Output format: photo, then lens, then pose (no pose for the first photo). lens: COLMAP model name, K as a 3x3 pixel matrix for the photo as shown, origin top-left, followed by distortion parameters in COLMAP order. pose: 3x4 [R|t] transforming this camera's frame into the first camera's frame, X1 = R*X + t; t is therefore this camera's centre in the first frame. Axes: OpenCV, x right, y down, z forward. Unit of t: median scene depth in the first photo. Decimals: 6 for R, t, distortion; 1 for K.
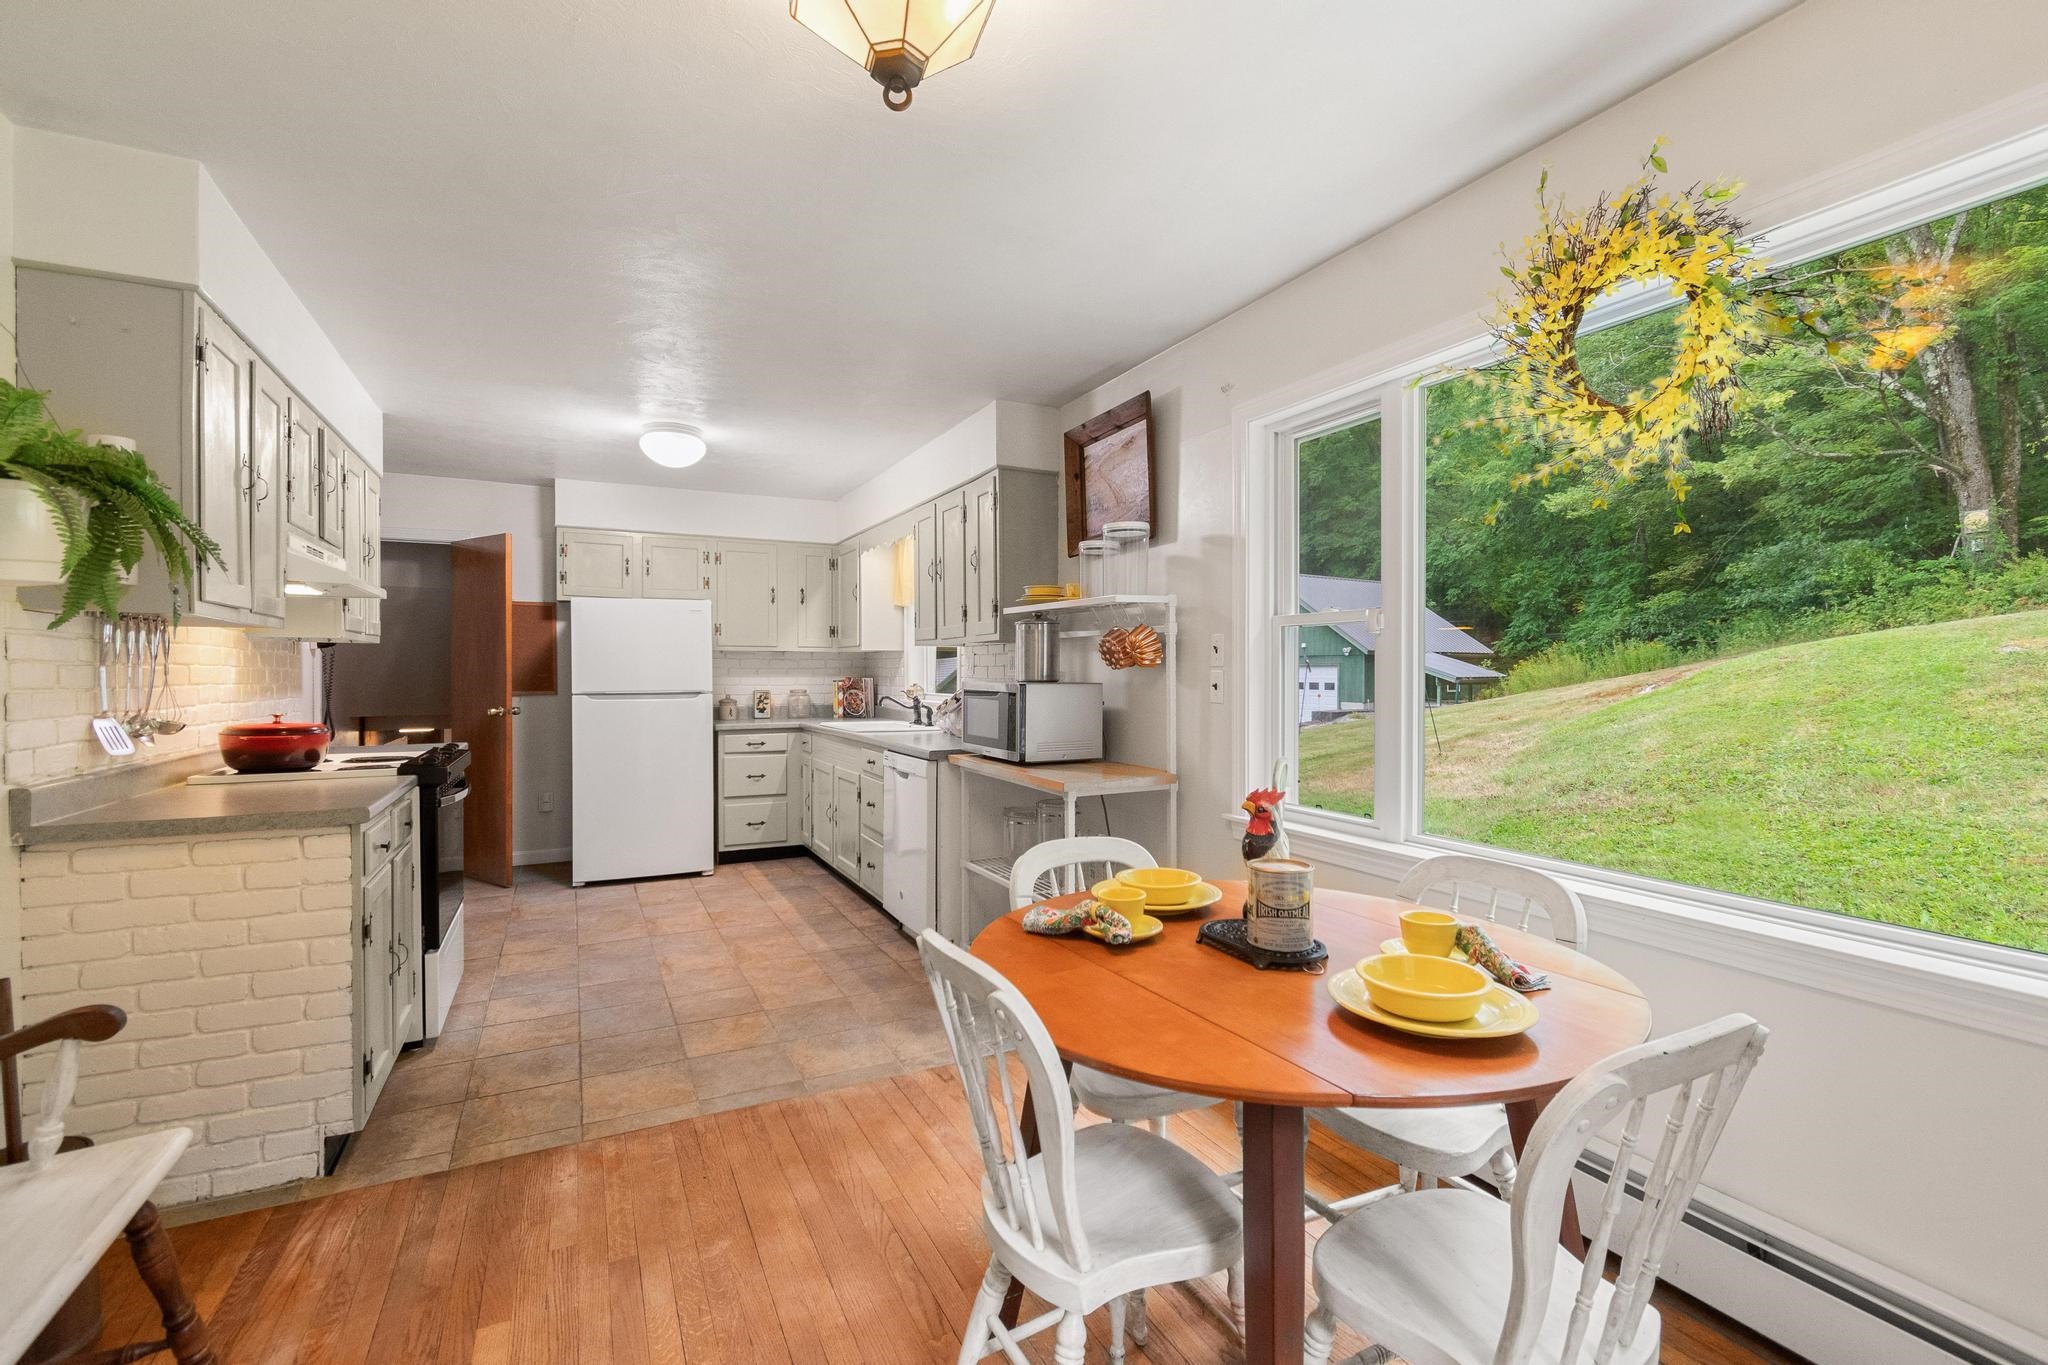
lens RADIAL K [[881.9, 0, 1024.0], [0, 881.9, 682.5], [0, 0, 1]] dist [0.000432, -0.000377]
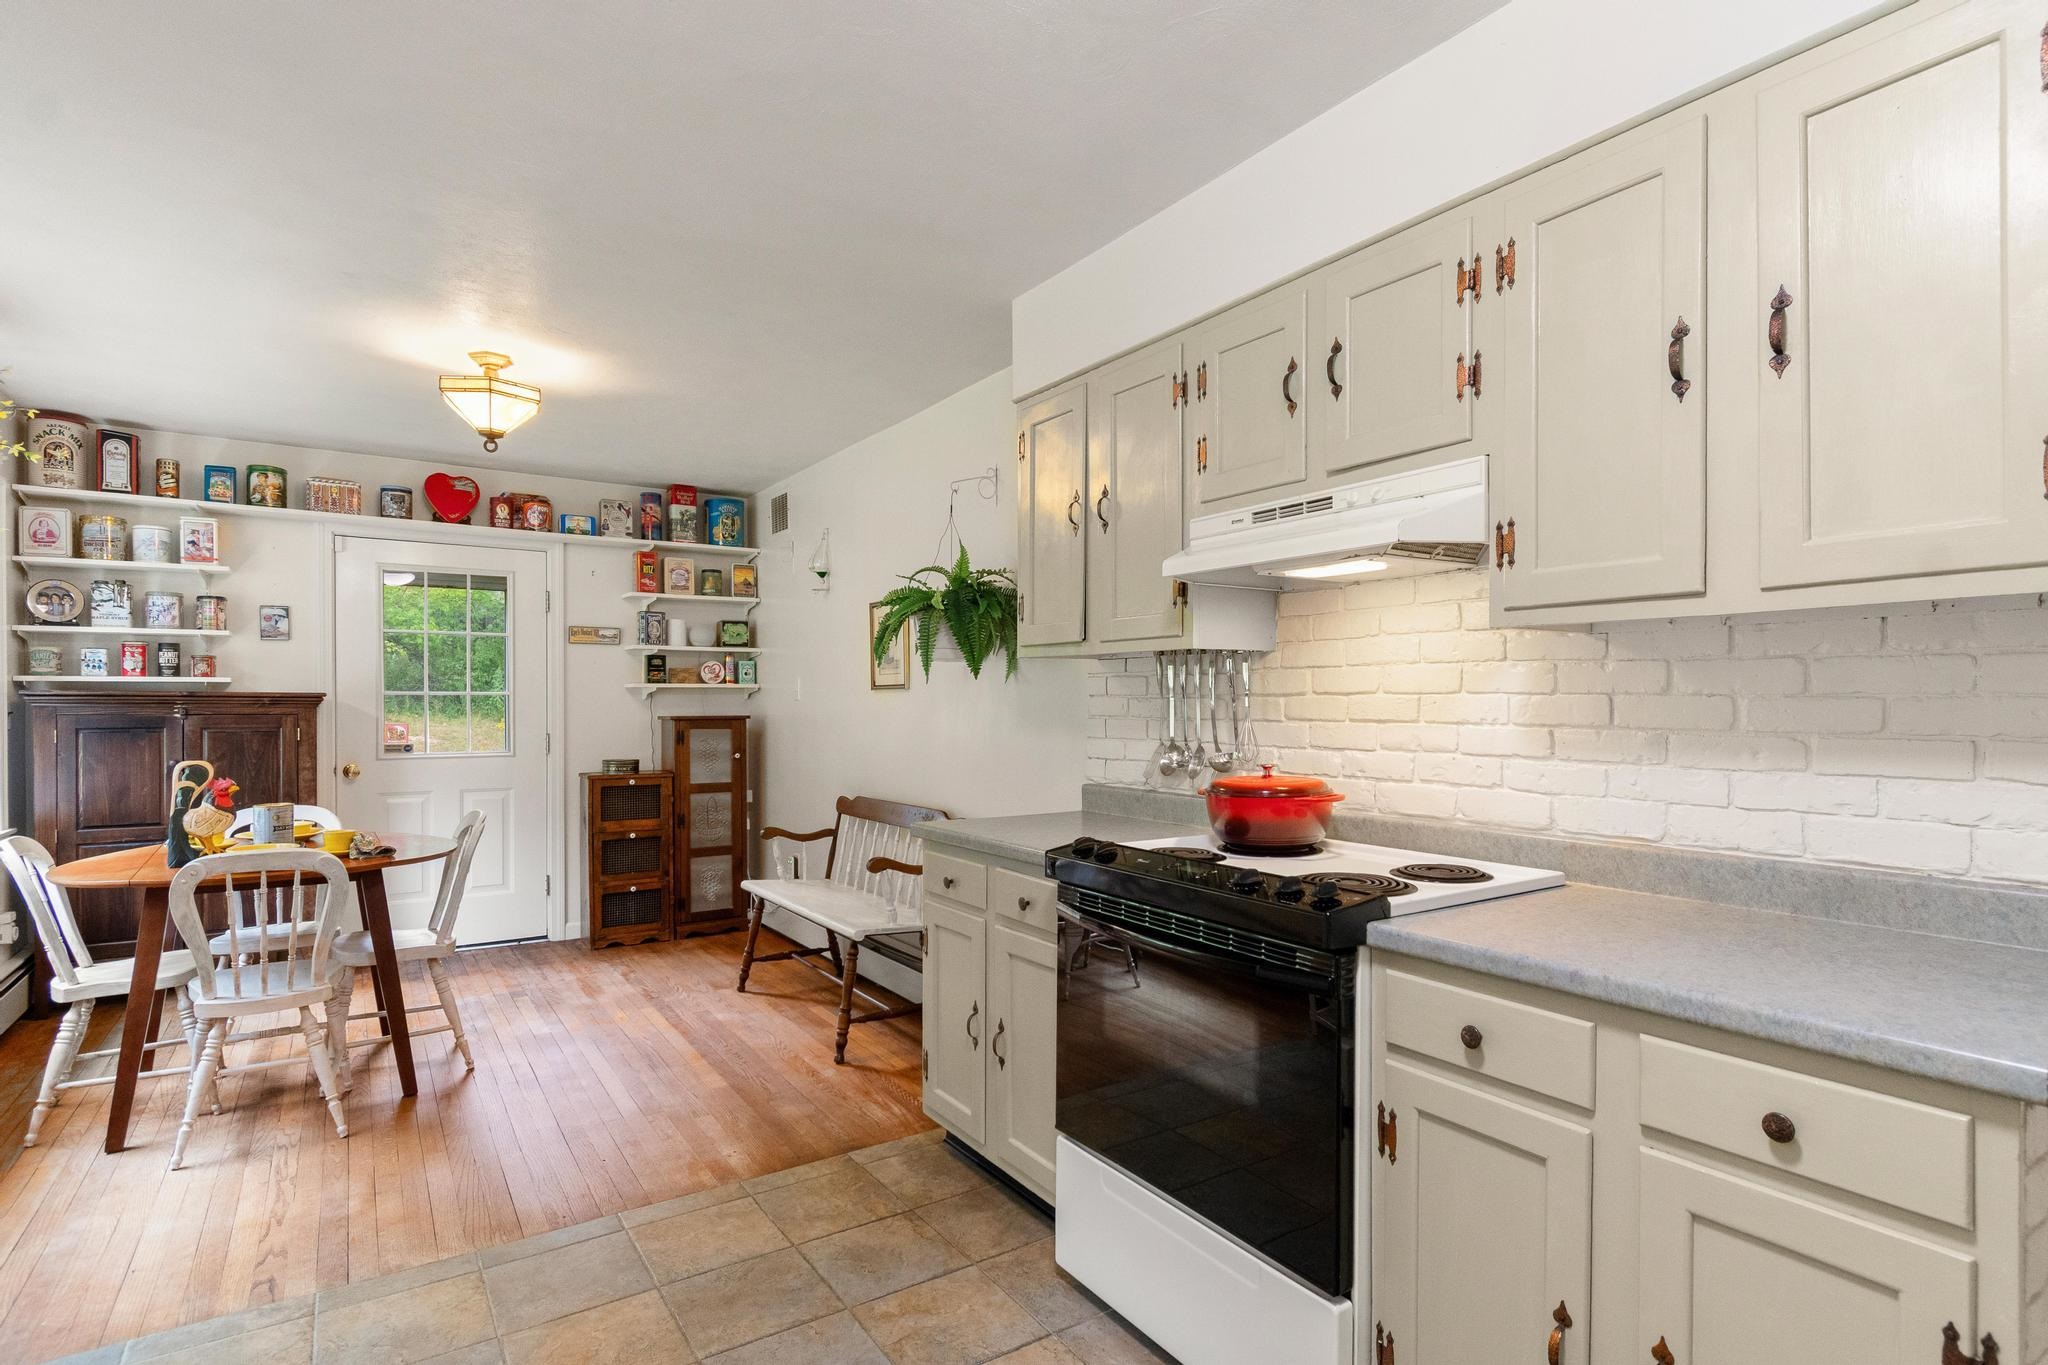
lens RADIAL K [[1009.8, 0, 1026.9], [0, 1009.8, 698.1], [0, 0, 1]] dist [0.003648, -0.004384]
pose [[-0.993010, -0.000397, -0.118030, -0.368082], [-0.001396, 0.999964, 0.008384, -0.015121], [0.118022, 0.008491, -0.992975, 1.154211]]
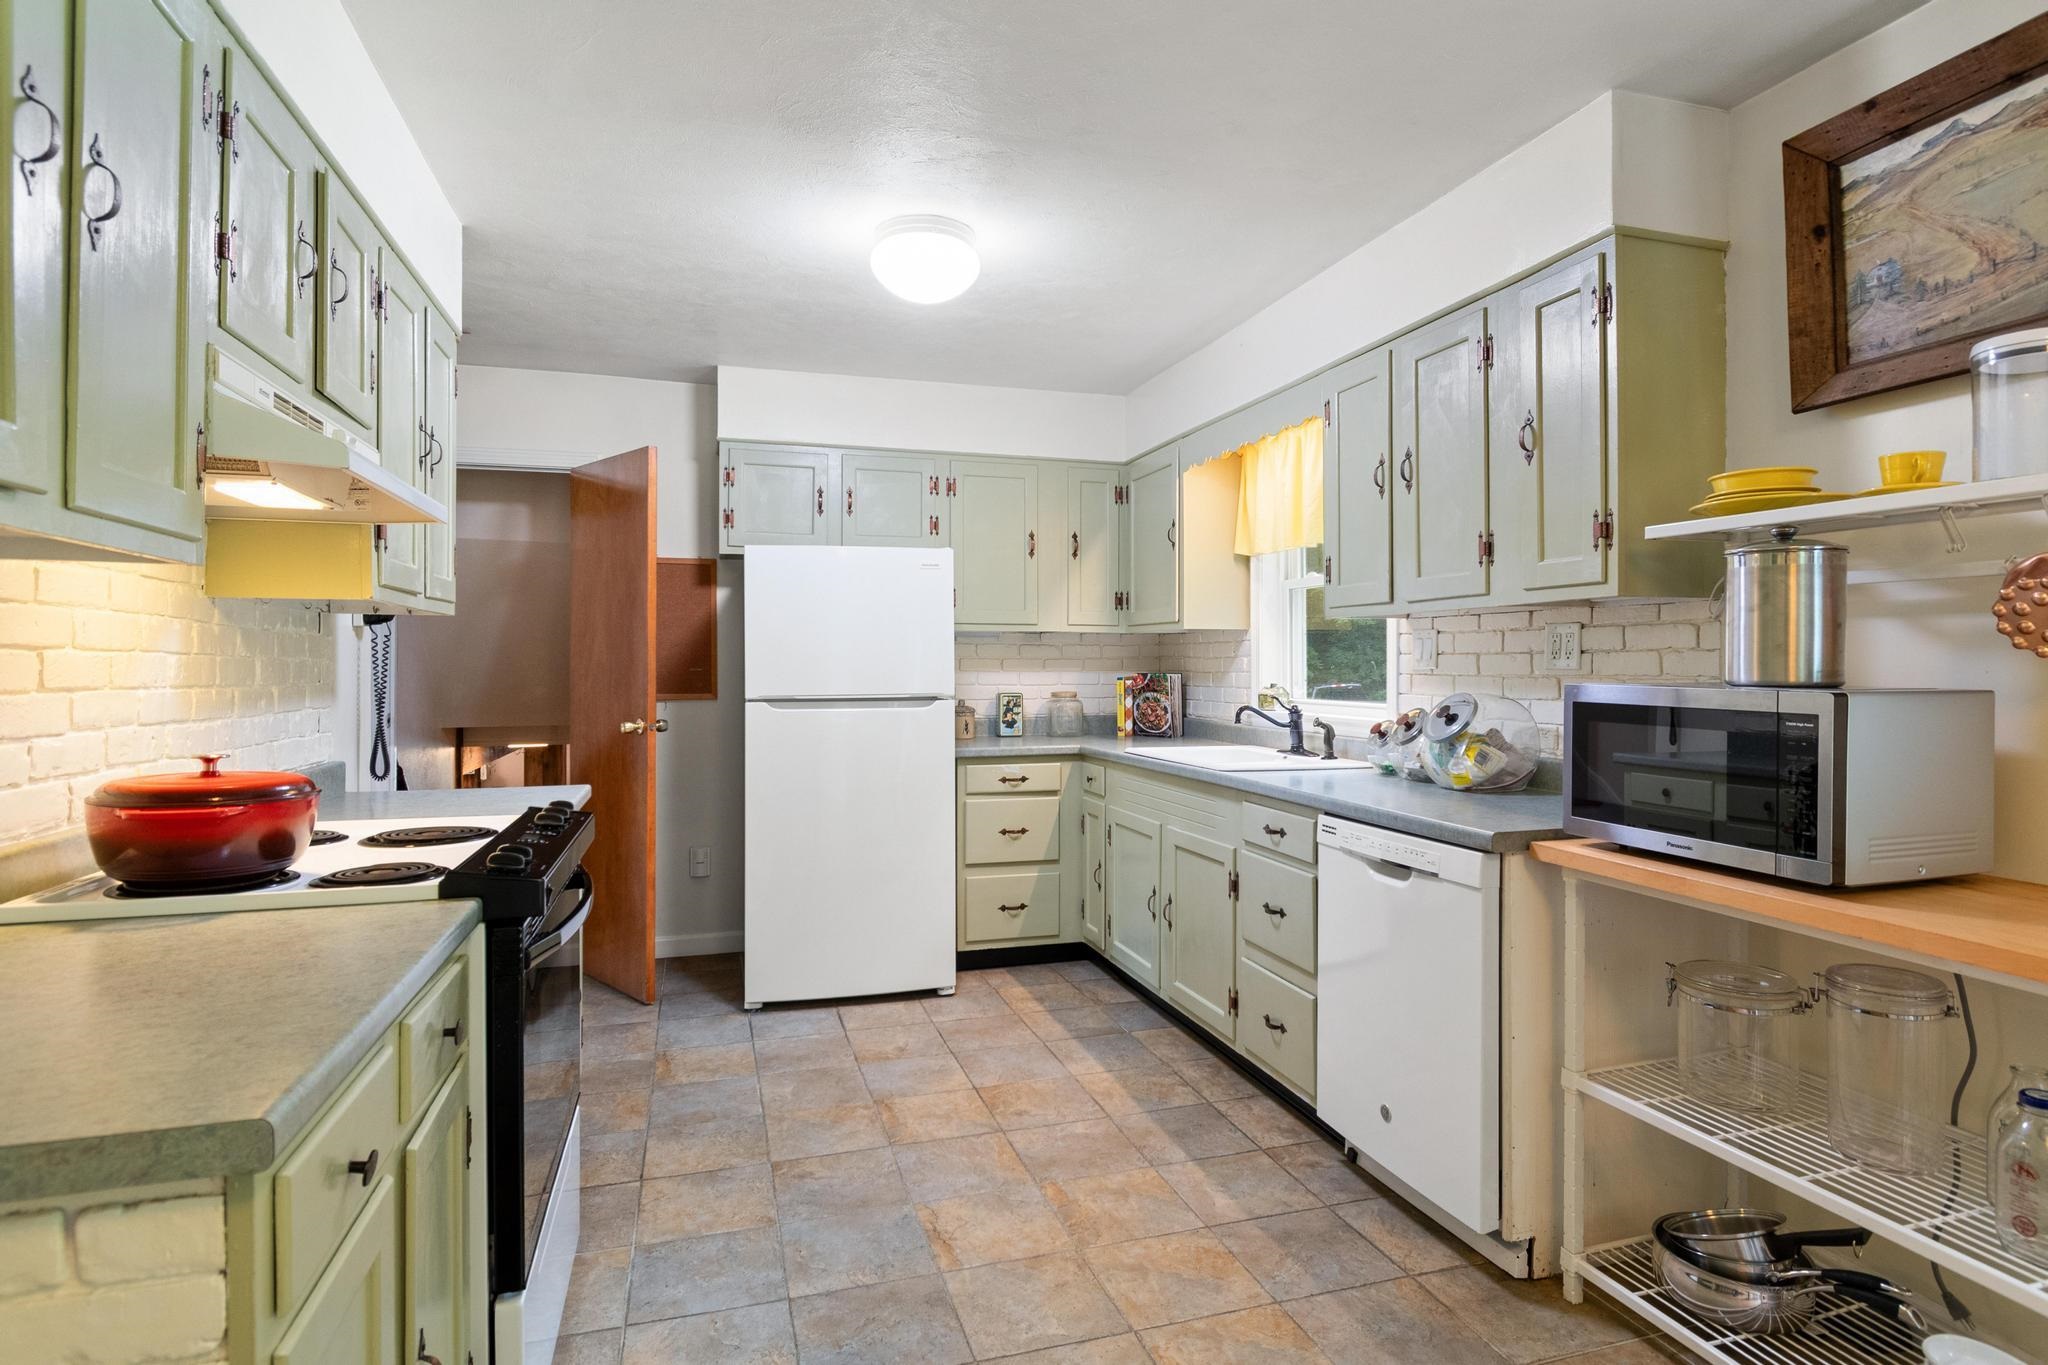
lens RADIAL K [[1060.2, 0, 1028.4], [0, 1060.2, 662.9], [0, 0, 1]] dist [0.001530, -0.000153]
pose [[0.984679, -0.000653, -0.174377, -0.212169], [-0.001726, 0.999908, -0.013490, -0.003738], [0.174370, 0.013584, 0.984586, 0.340962]]
